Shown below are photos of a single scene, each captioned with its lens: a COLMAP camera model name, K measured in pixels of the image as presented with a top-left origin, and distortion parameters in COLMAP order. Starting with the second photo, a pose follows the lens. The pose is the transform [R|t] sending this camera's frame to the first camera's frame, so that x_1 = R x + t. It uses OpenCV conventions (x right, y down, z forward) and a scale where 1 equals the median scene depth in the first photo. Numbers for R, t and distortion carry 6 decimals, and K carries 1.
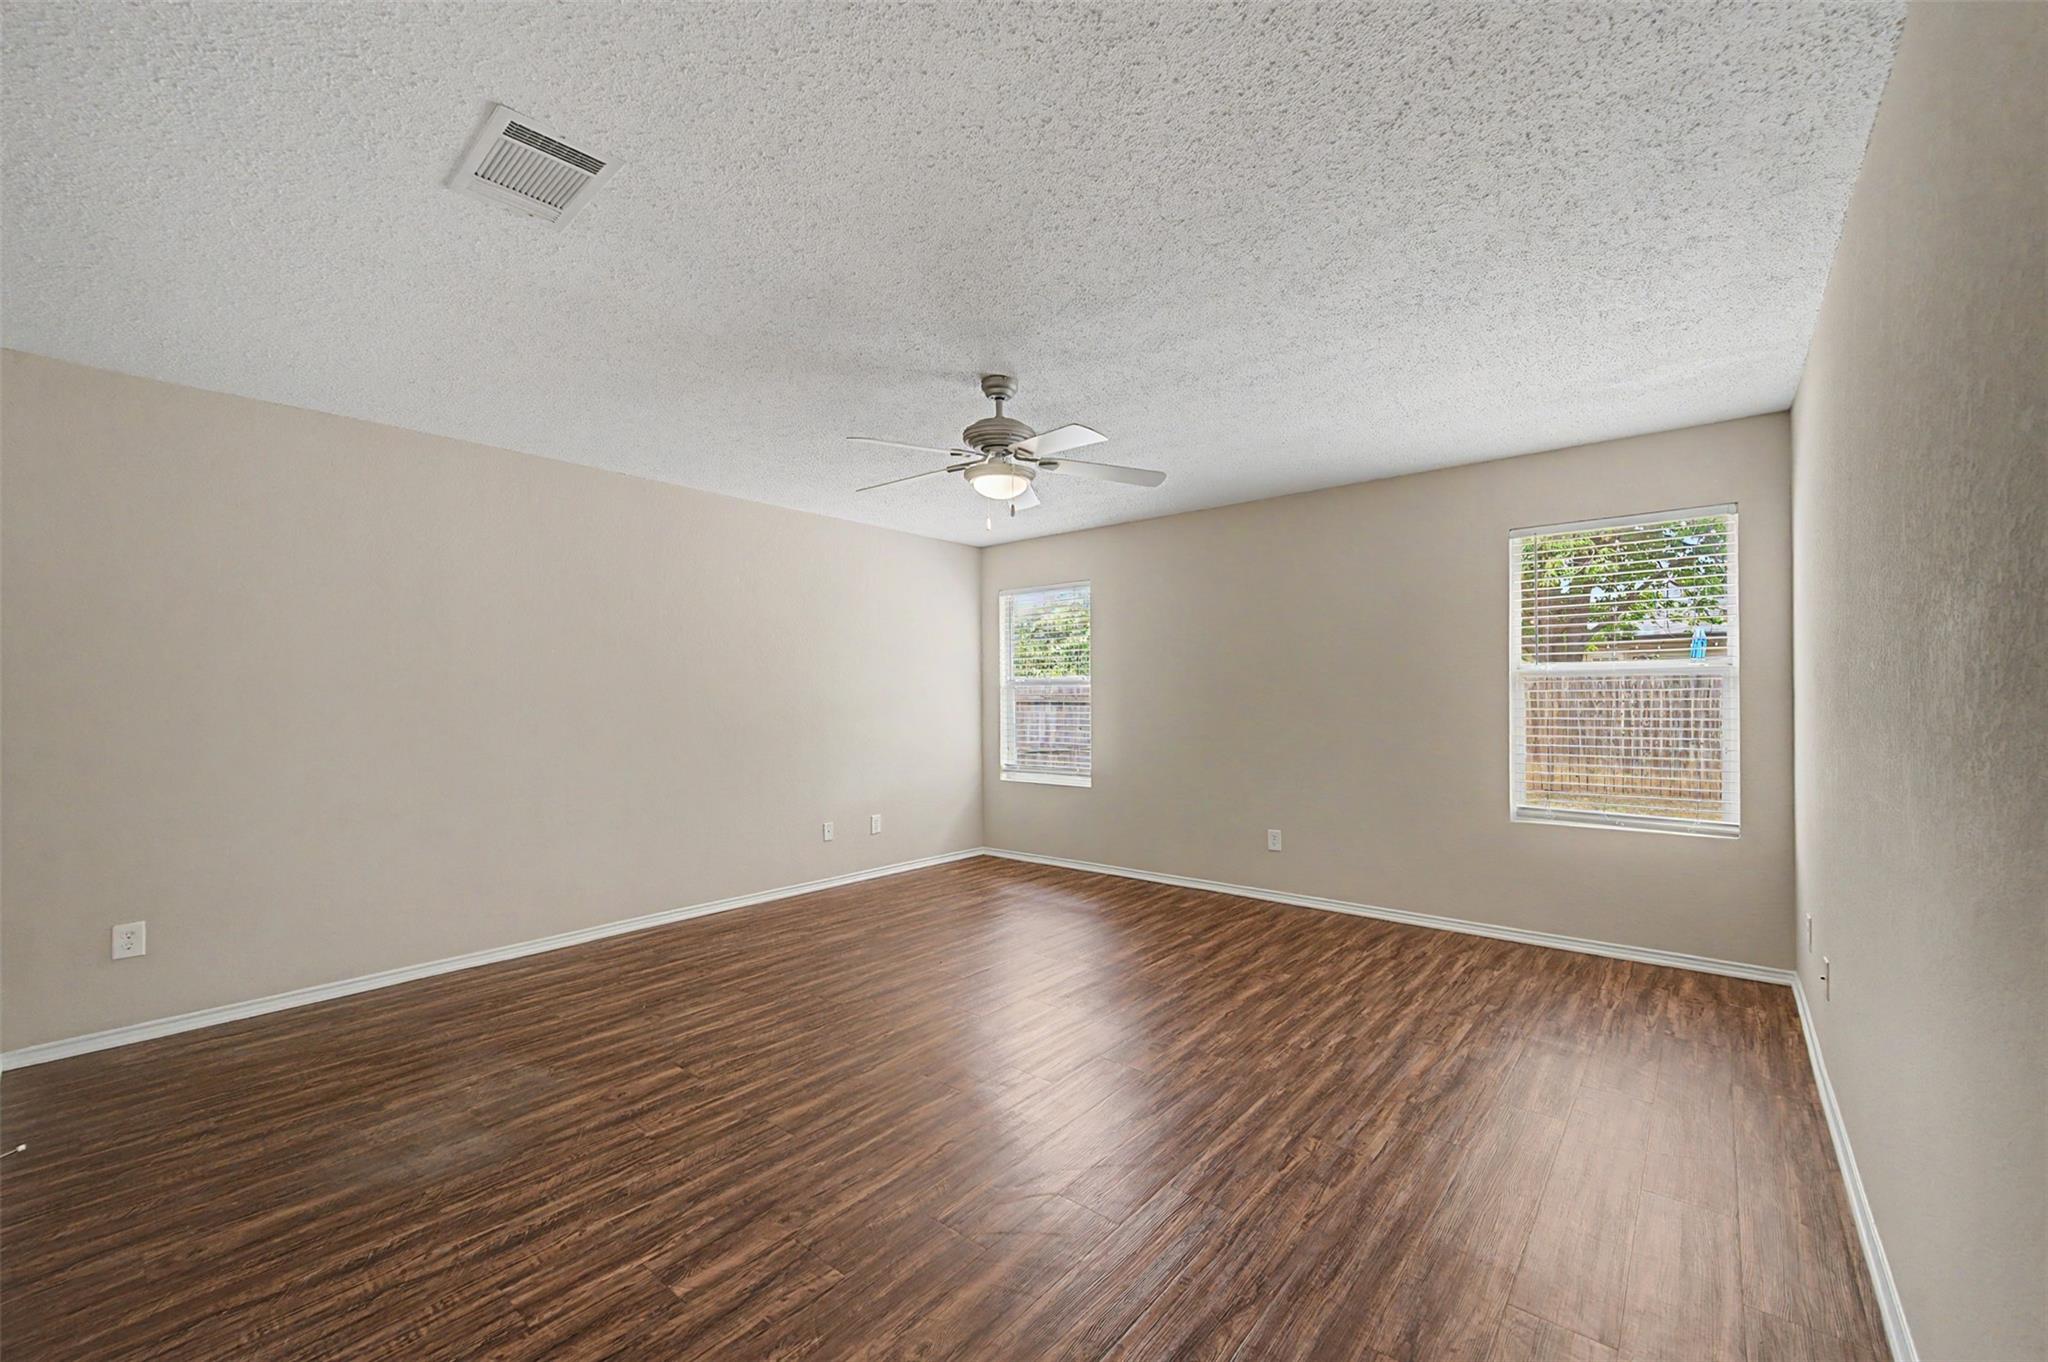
lens RADIAL K [[807.7, 0, 1030.2], [0, 807.7, 692.2], [0, 0, 1]] dist [0.003630, -0.000290]
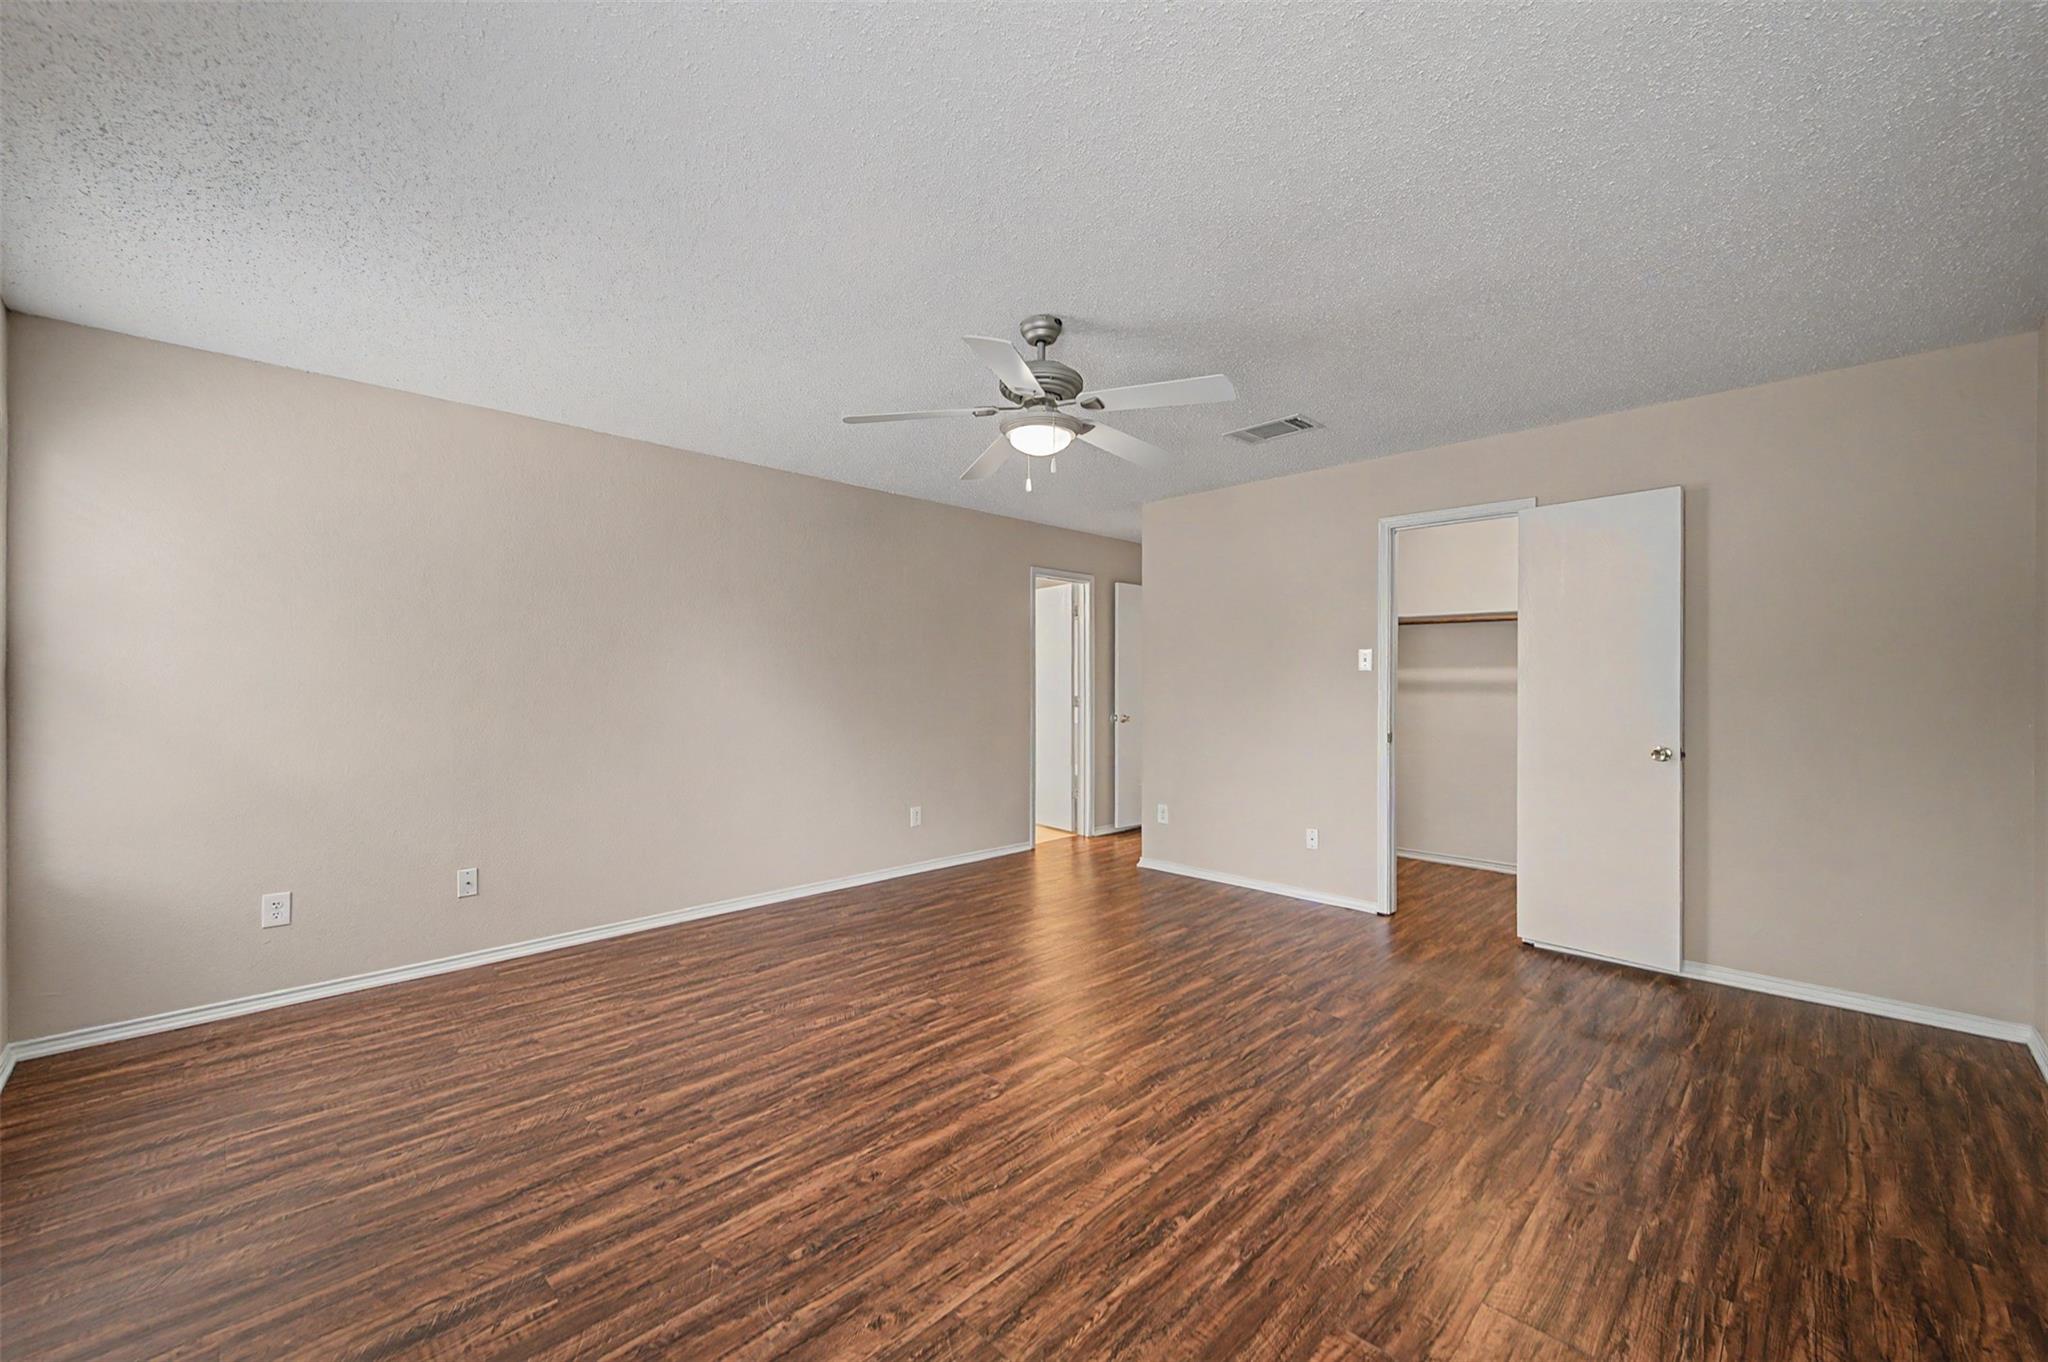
lens RADIAL K [[807.7, 0, 1026.8], [0, 807.7, 683.3], [0, 0, 1]] dist [0.003630, -0.000290]
pose [[-0.996403, 0.006138, 0.084517, -0.084025], [0.005769, 0.999973, -0.004620, 0.011365], [-0.084543, -0.004116, -0.996411, 1.654137]]
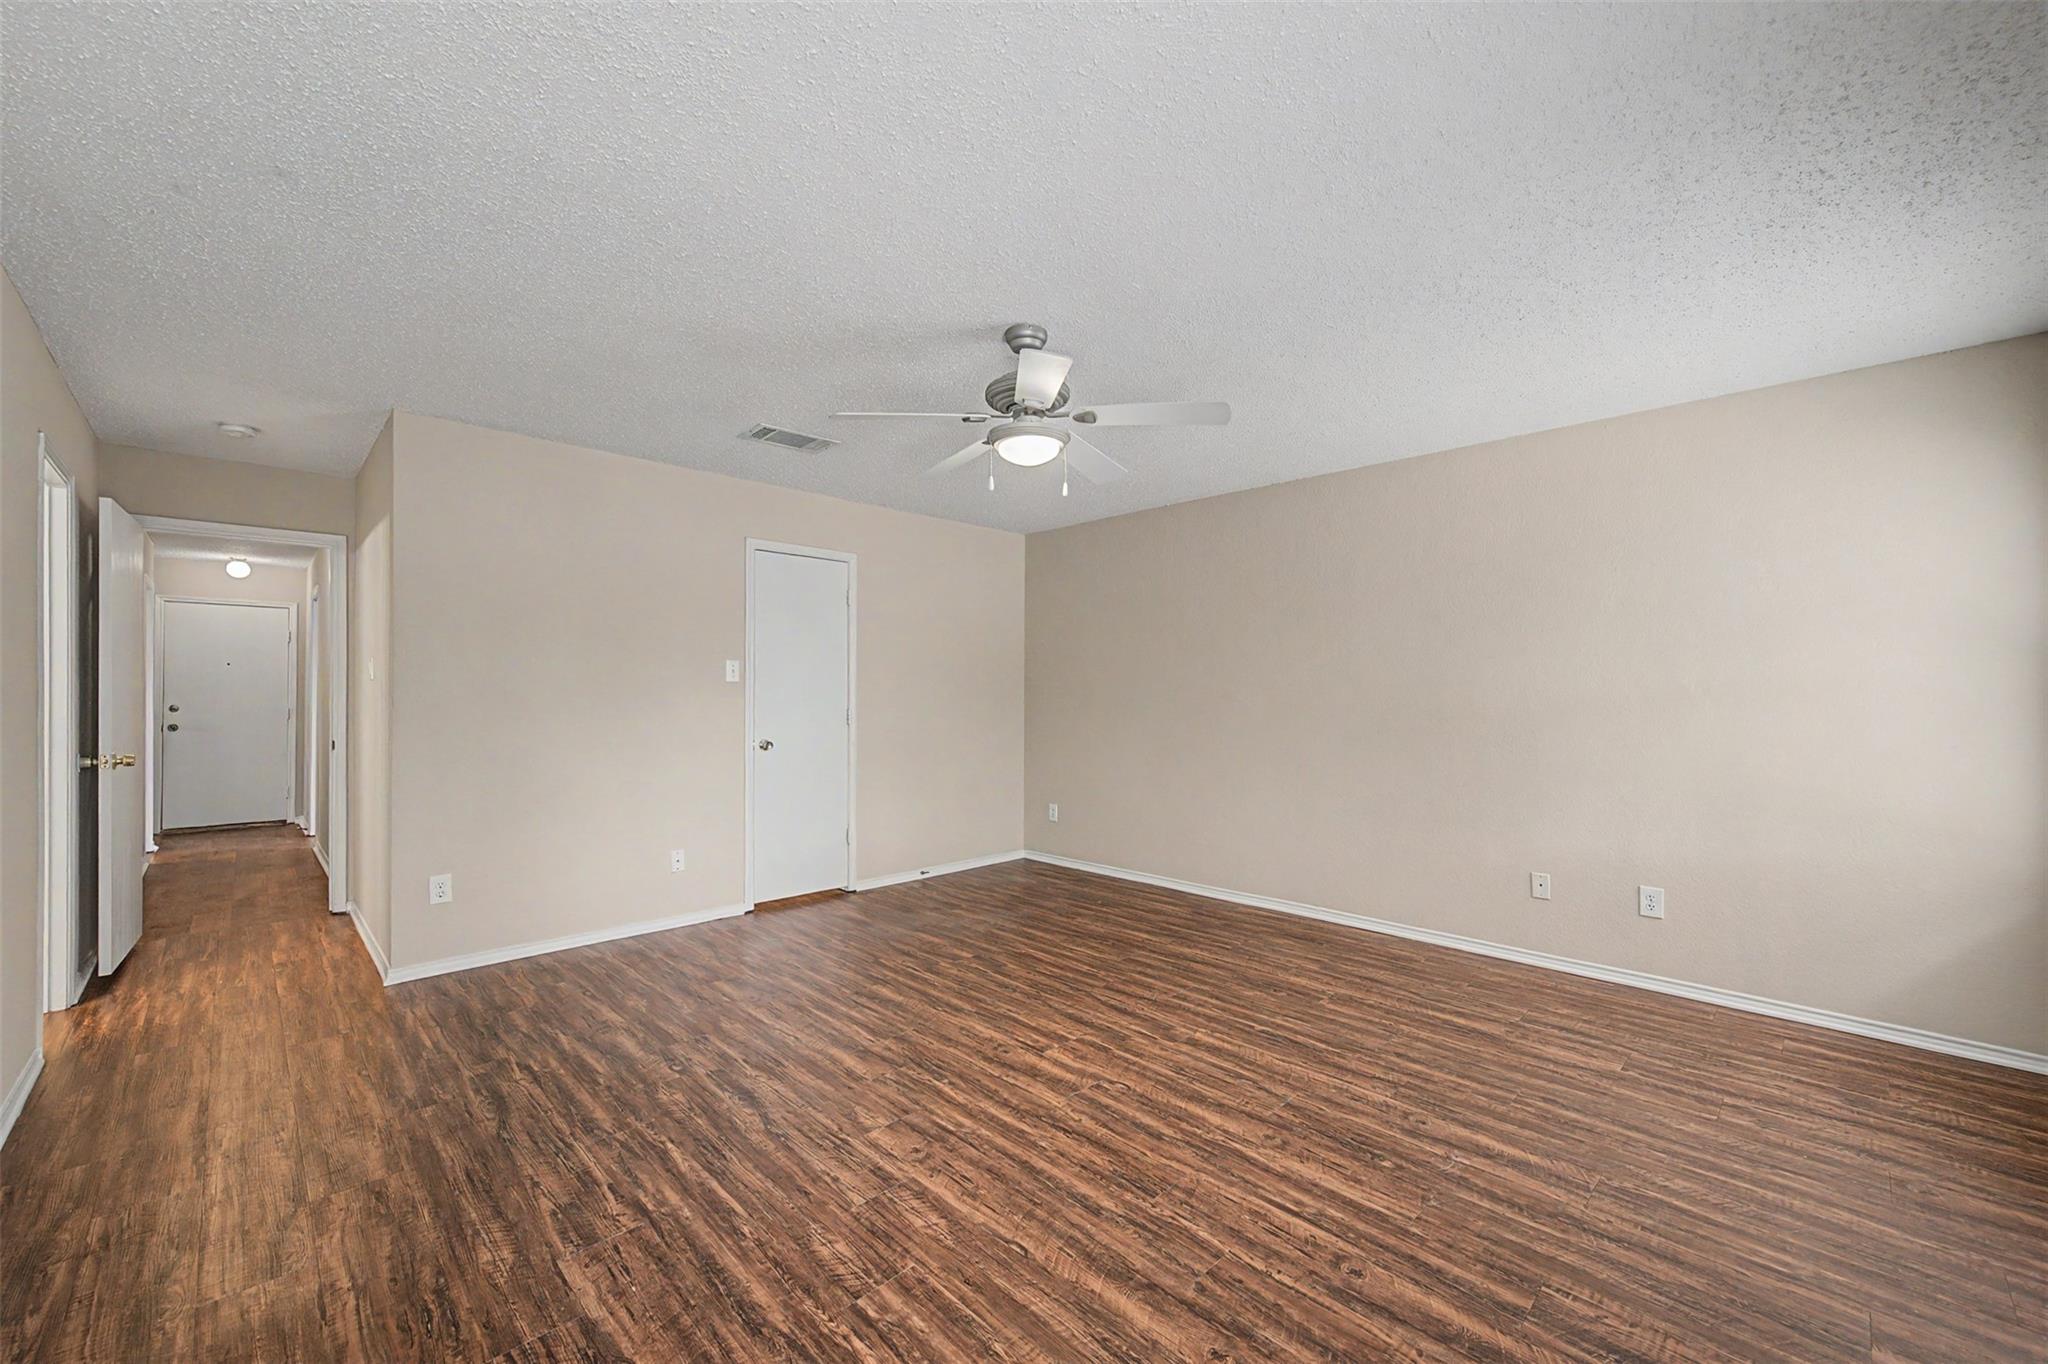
lens RADIAL K [[807.7, 0, 1029.6], [0, 807.7, 688.7], [0, 0, 1]] dist [0.003630, -0.000290]
pose [[-0.093571, 0.001187, -0.995612, 0.733357], [0.004817, 0.999988, 0.000740, 0.001943], [0.995601, -0.004726, -0.093575, 0.956914]]
